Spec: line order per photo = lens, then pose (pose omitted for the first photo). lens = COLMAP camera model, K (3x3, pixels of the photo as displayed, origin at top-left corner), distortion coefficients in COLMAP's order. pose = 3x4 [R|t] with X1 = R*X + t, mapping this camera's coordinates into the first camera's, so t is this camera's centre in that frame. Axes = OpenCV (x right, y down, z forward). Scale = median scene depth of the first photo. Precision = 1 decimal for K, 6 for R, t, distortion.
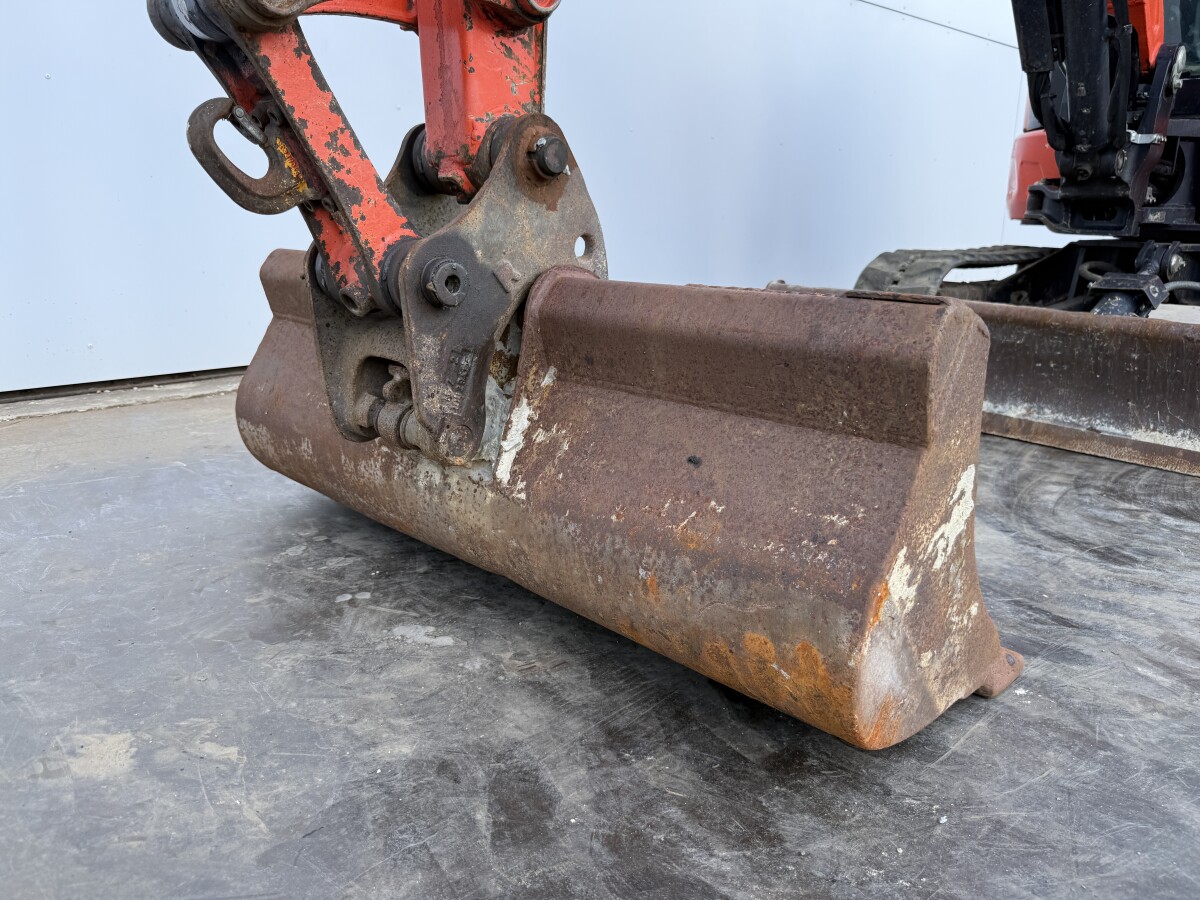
lens RADIAL K [[845.9, 0, 598.7], [0, 845.9, 467.1], [0, 0, 1]] dist [-0.004616, -0.000504]
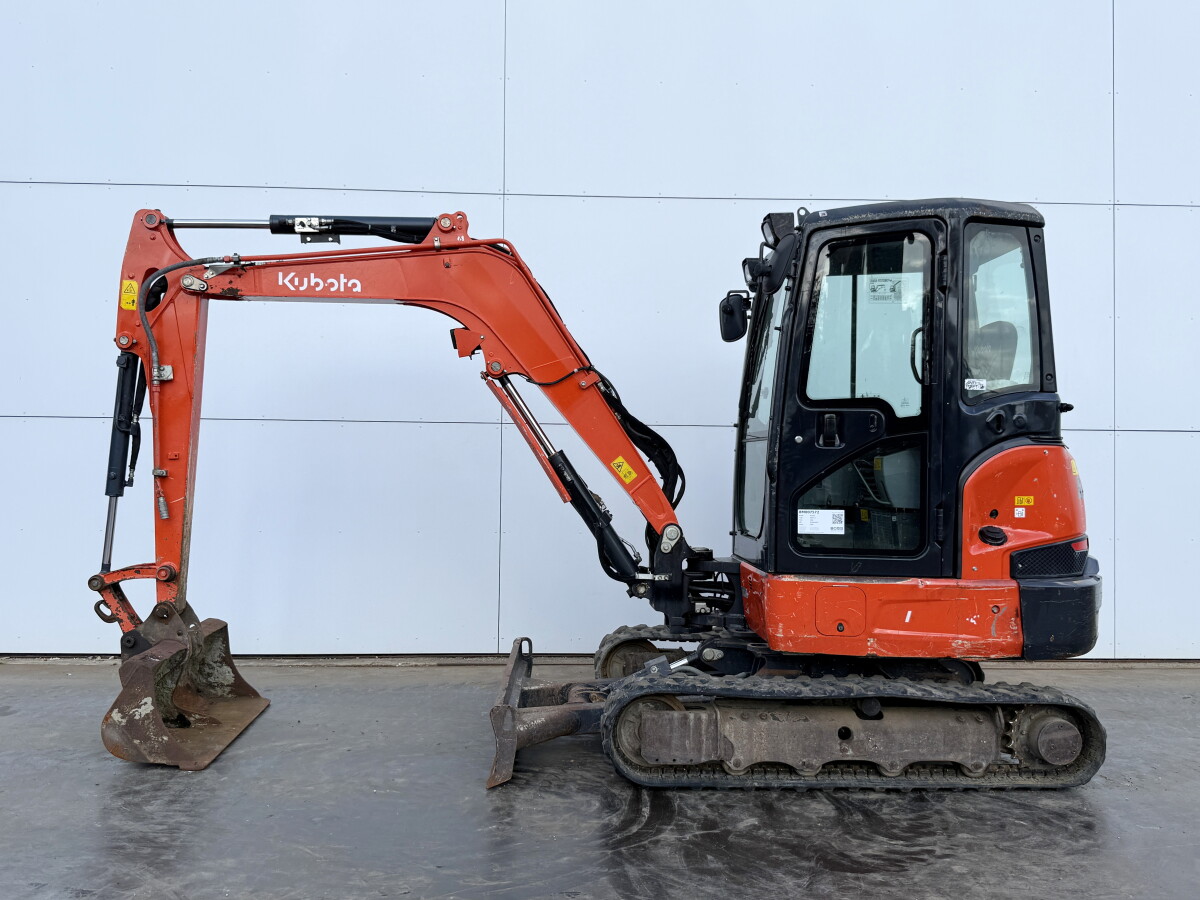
lens RADIAL K [[1004.1, 0, 590.8], [0, 1004.1, 446.2], [0, 0, 1]] dist [0.137214, -0.288411]
pose [[0.765315, -0.019826, -0.643351, 4.598690], [-0.185571, 0.950287, -0.250035, -0.277899], [0.616325, 0.310742, 0.723590, -1.498697]]
